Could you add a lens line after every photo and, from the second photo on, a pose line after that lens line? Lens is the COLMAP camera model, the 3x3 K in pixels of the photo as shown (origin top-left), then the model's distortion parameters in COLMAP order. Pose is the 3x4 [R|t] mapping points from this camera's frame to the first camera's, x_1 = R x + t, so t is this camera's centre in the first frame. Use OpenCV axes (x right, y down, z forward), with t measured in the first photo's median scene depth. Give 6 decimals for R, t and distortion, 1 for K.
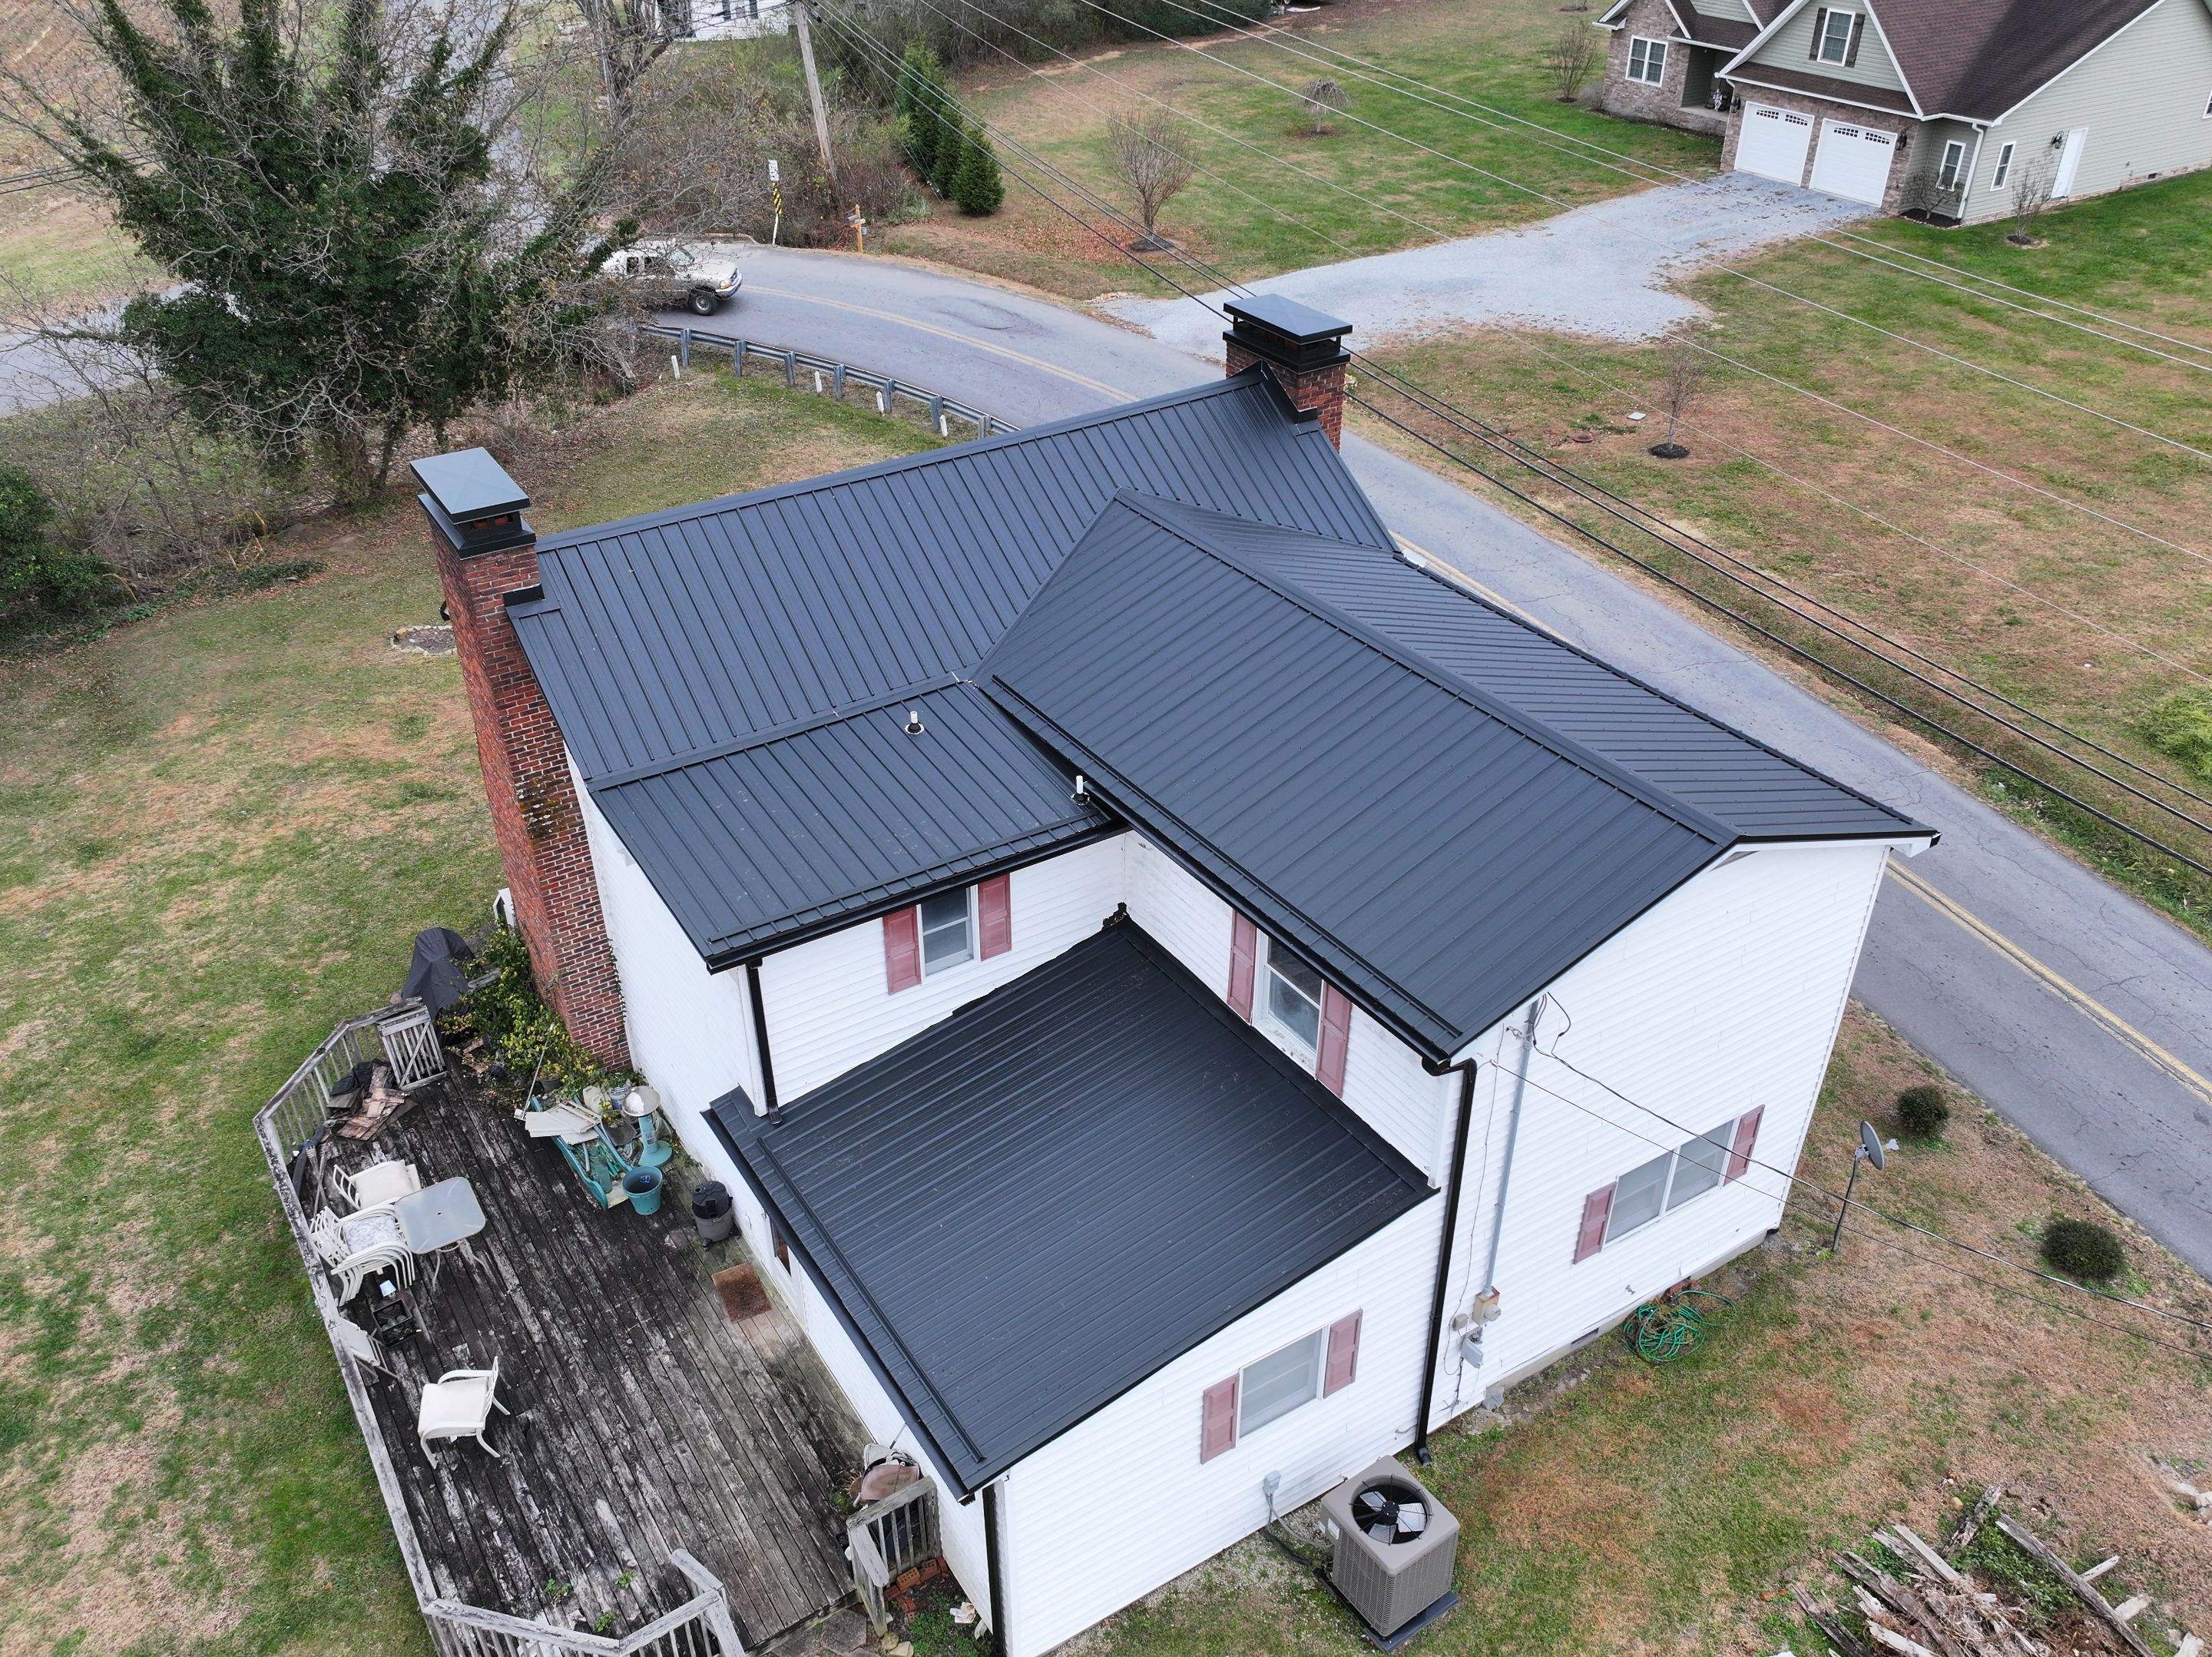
lens RADIAL K [[1764.4, 0, 1106.7], [0, 1764.4, 832.5], [0, 0, 1]] dist [-0.009232, 0.029151]
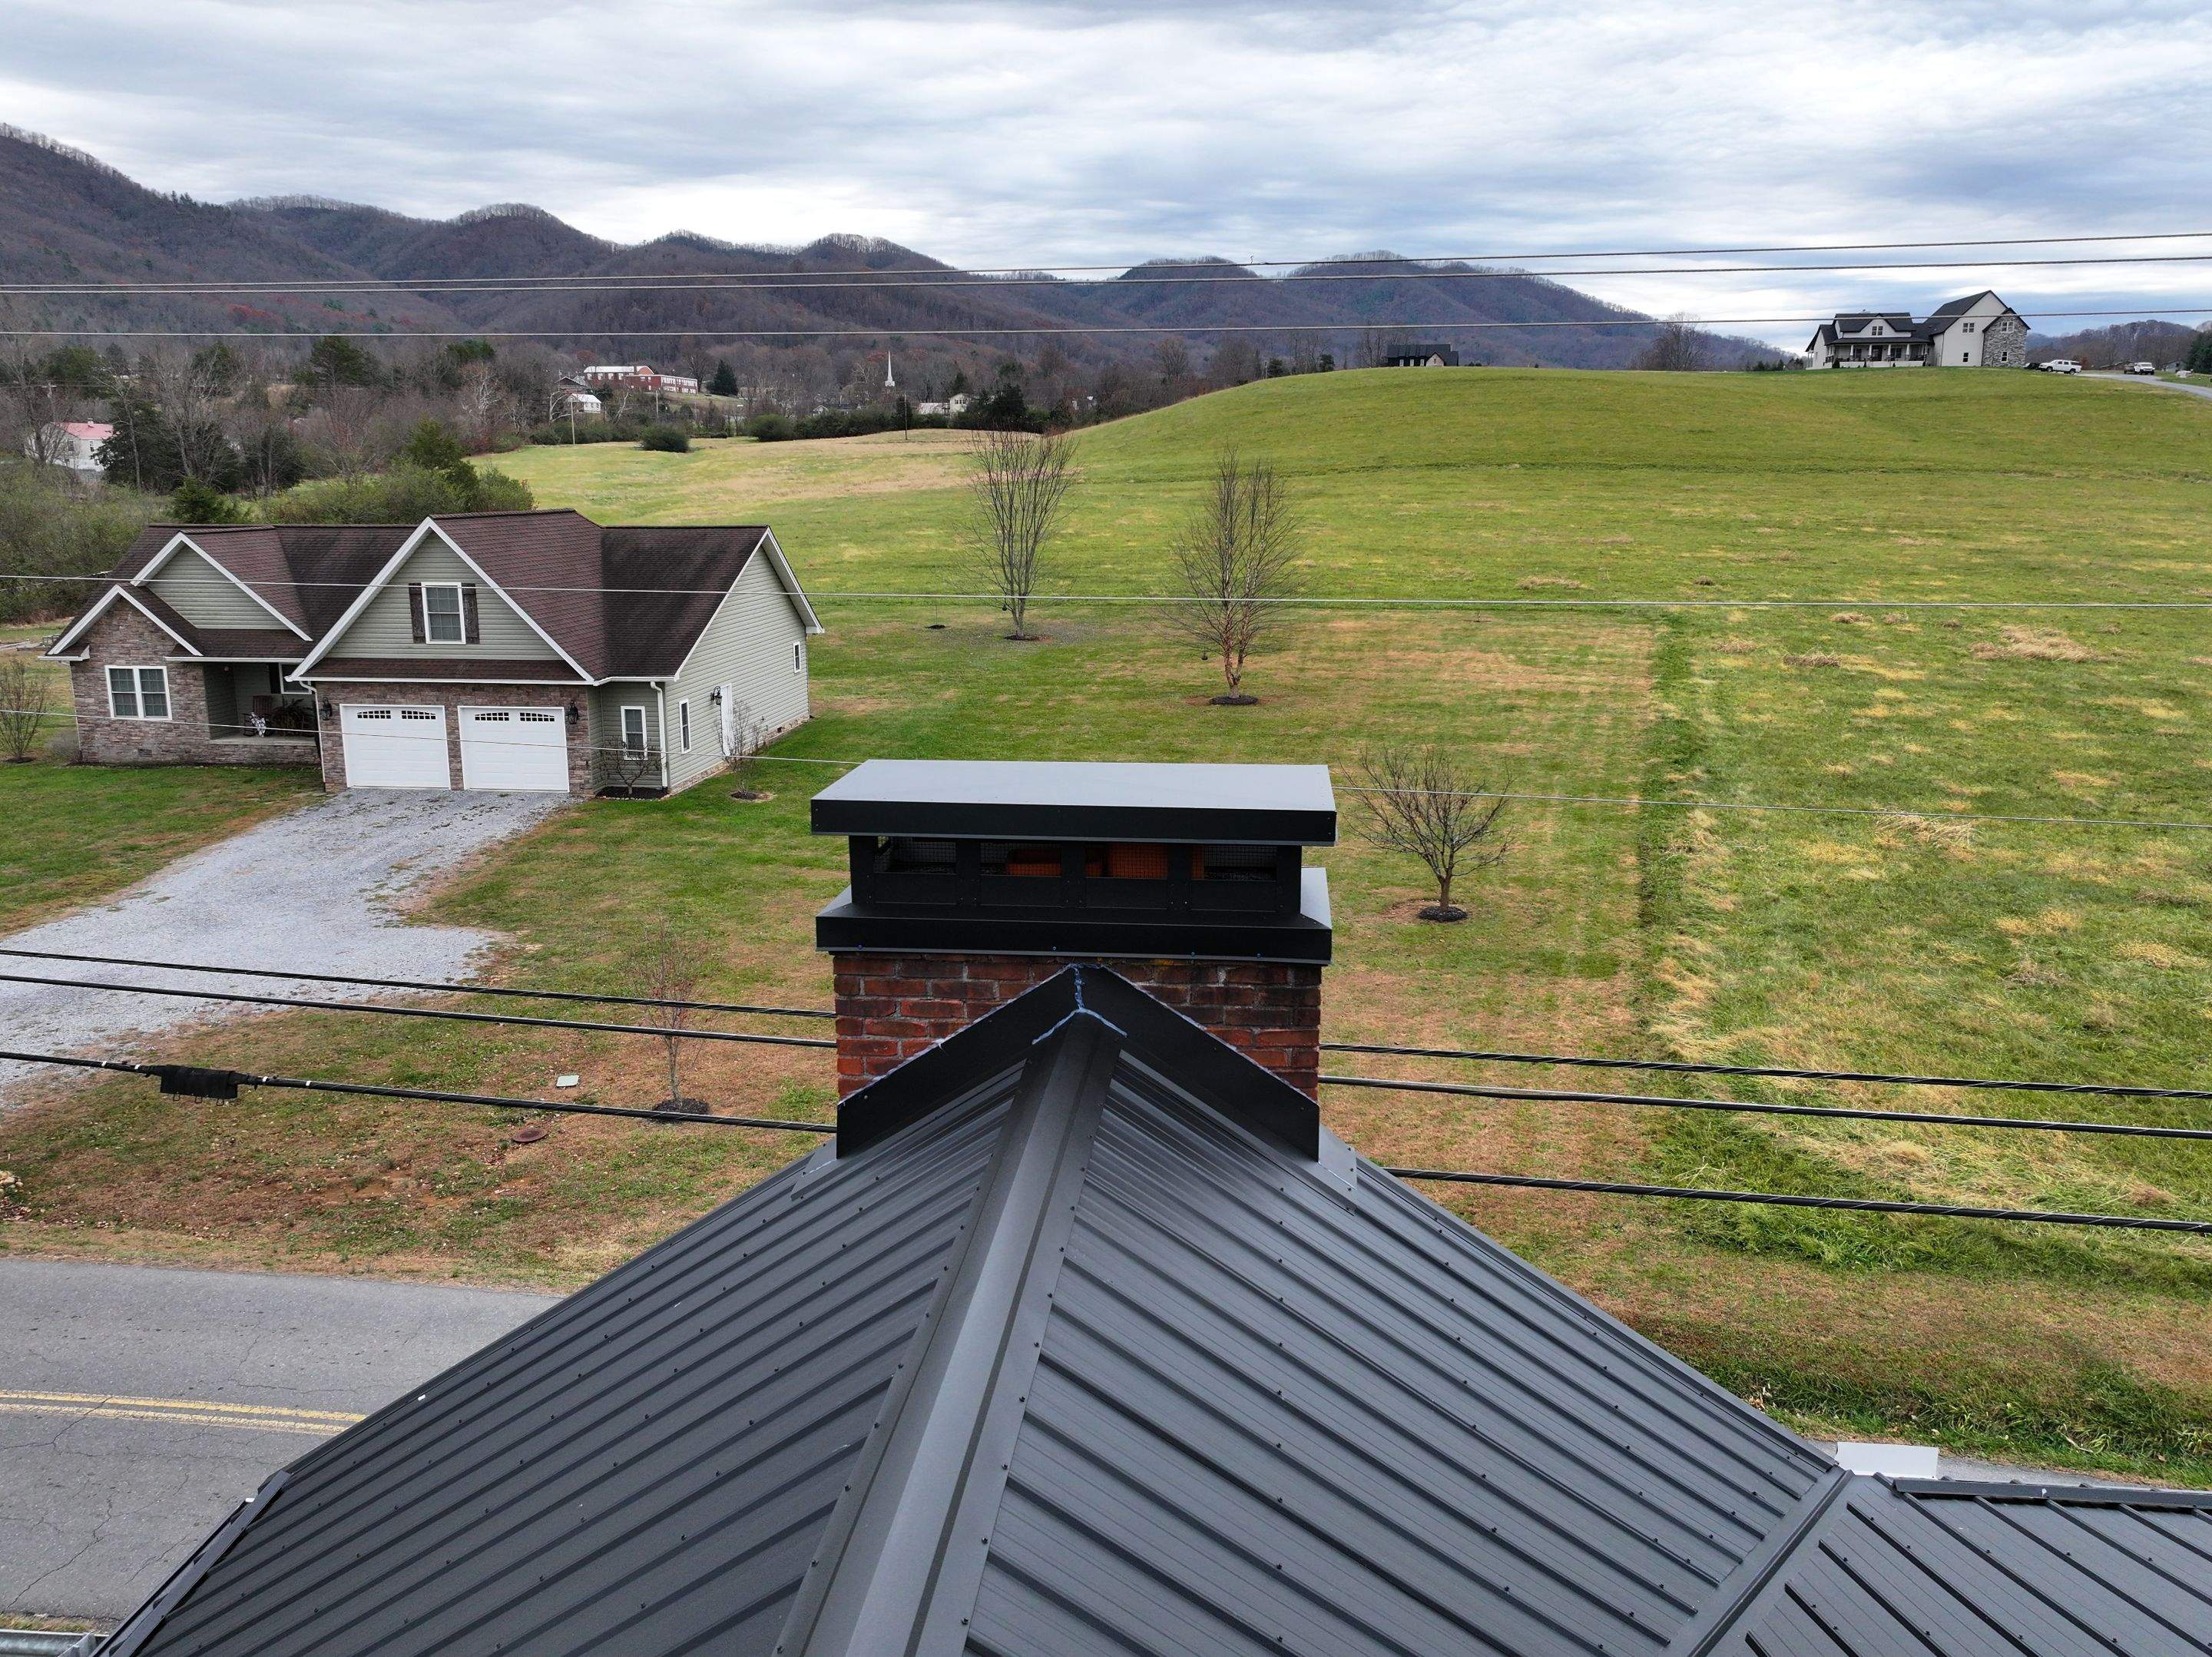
lens RADIAL K [[1758.6, 0, 1105.1], [0, 1758.6, 832.5], [0, 0, 1]] dist [0.012731, -0.013268]
pose [[0.613008, -0.160395, 0.773624, -0.039868], [0.434072, 0.886529, -0.160148, -0.102100], [-0.660154, 0.433980, 0.613073, 0.351953]]
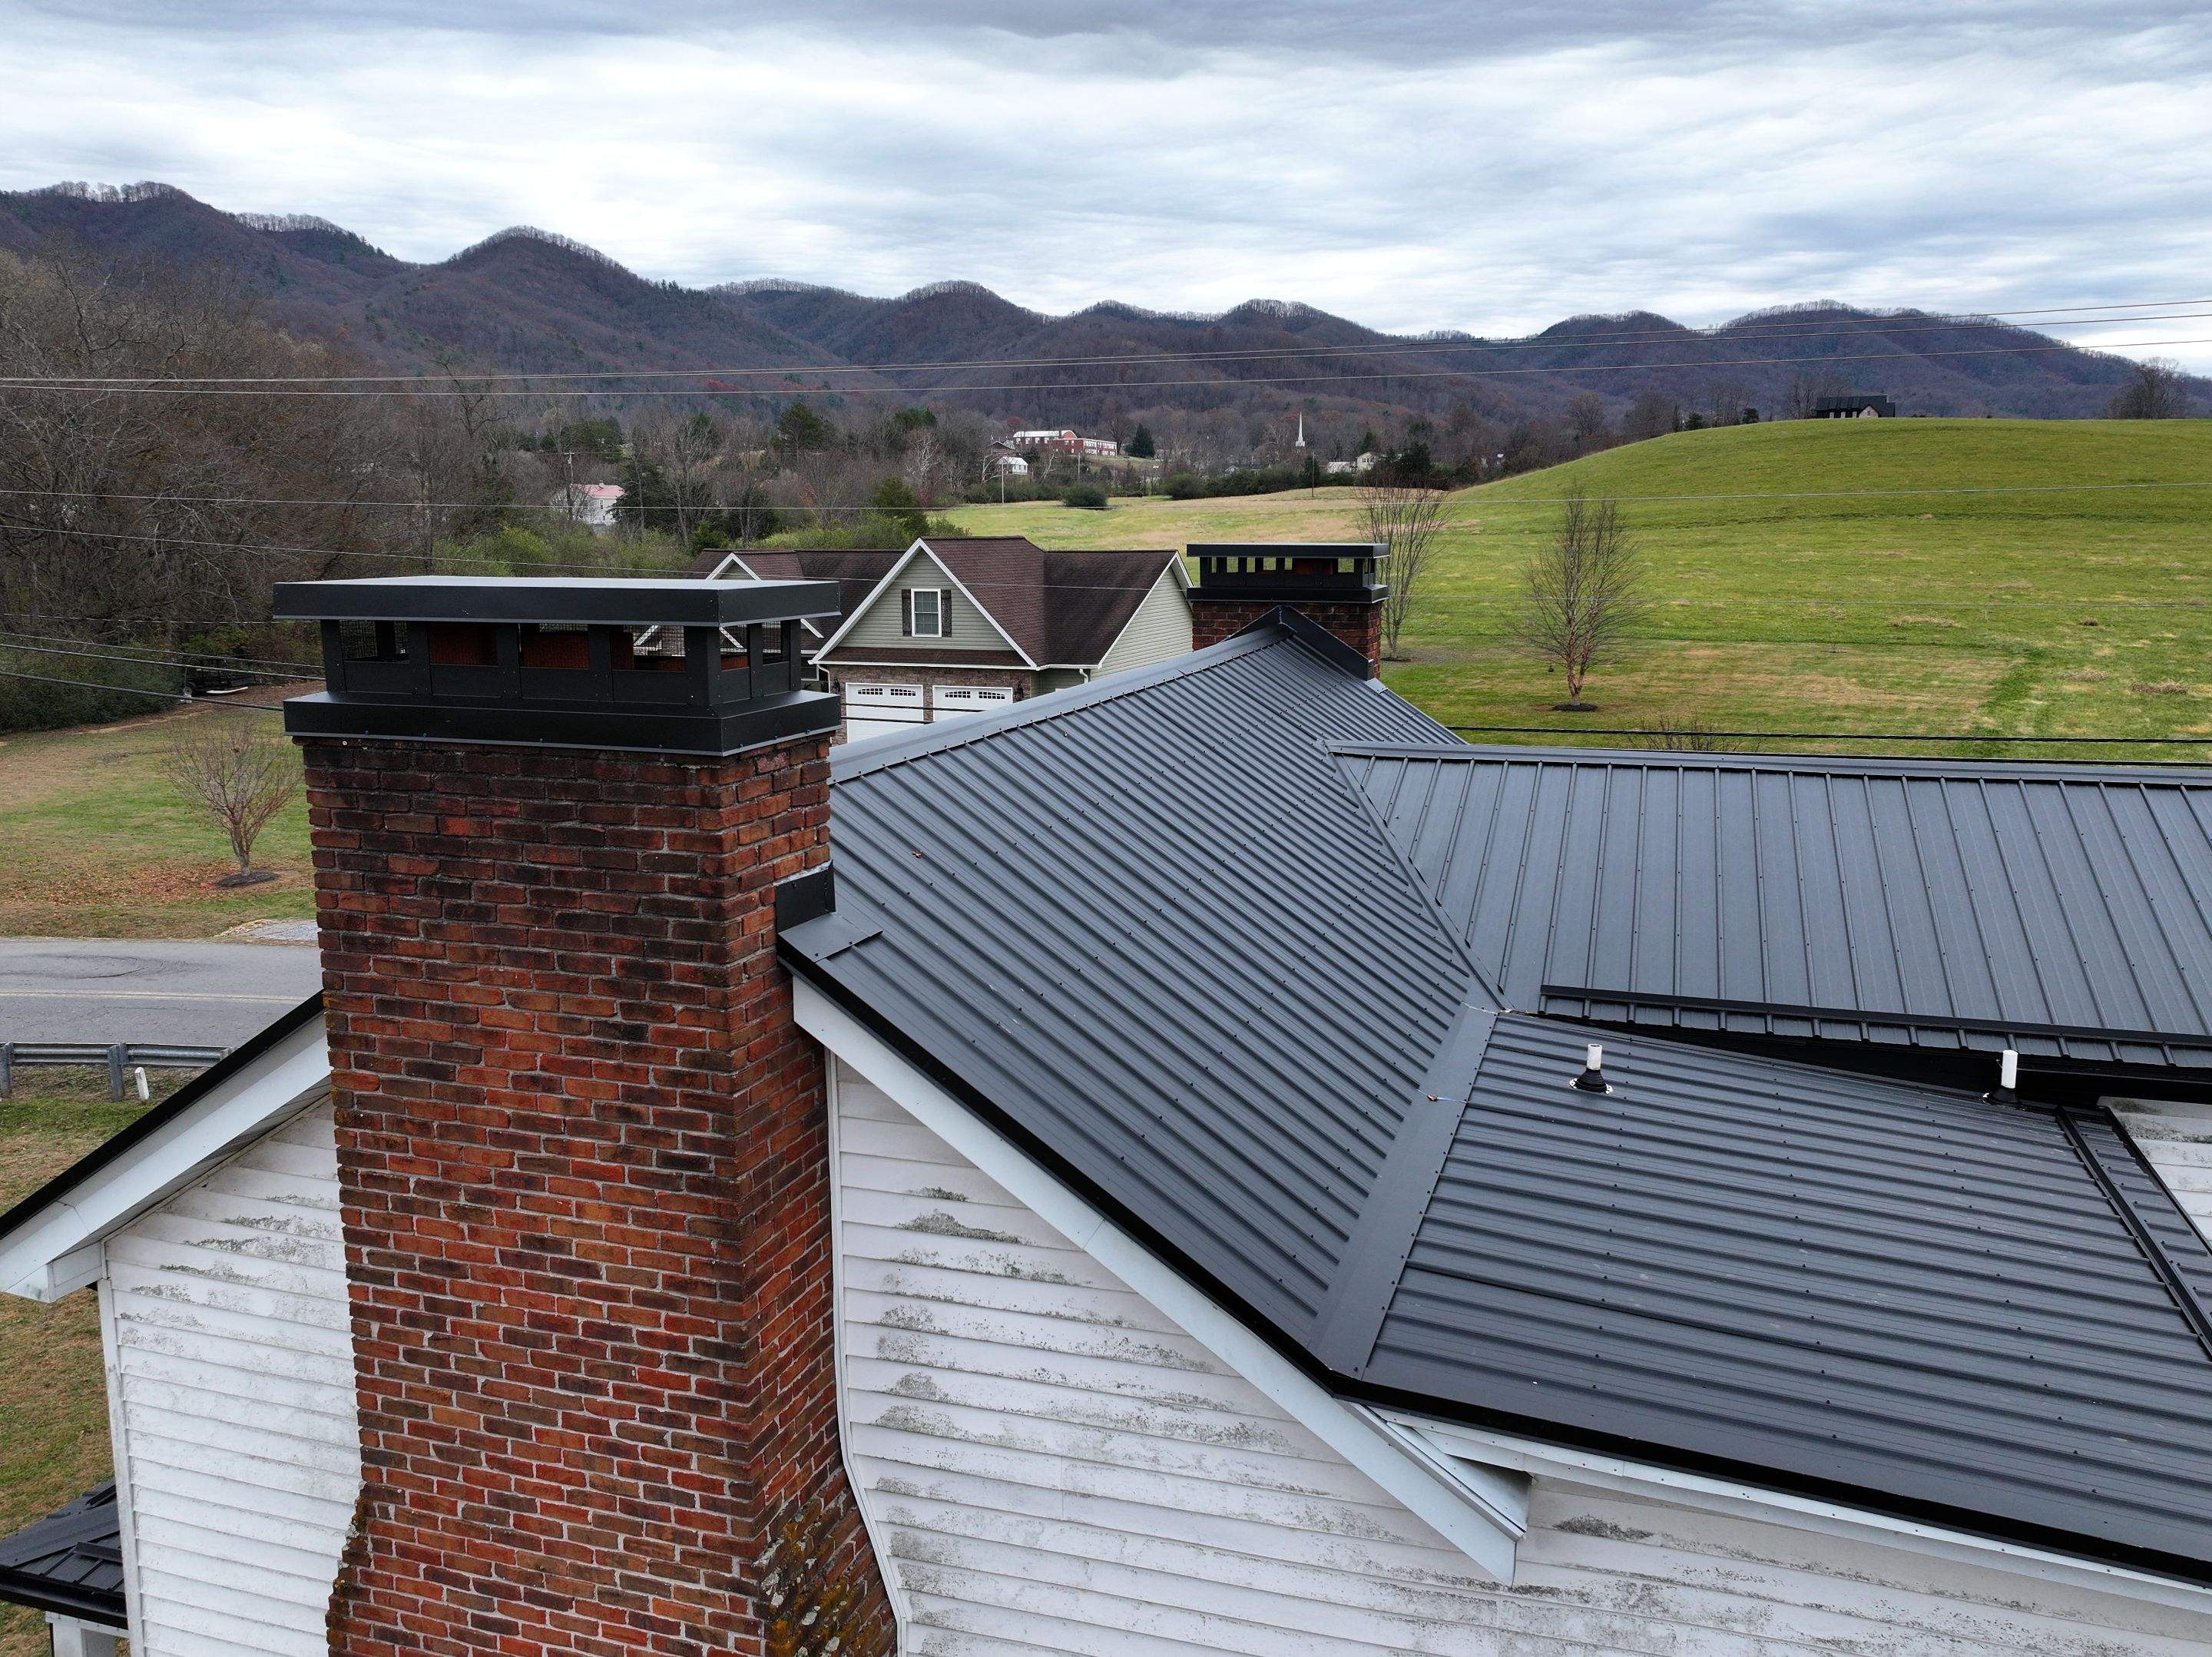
lens RADIAL K [[1758.6, 0, 1105.1], [0, 1758.6, 832.5], [0, 0, 1]] dist [0.012731, -0.013268]
pose [[0.775166, -0.108276, 0.622410, -0.162826], [0.347606, 0.895763, -0.277089, -0.012017], [-0.527530, 0.431144, 0.732002, 0.244367]]
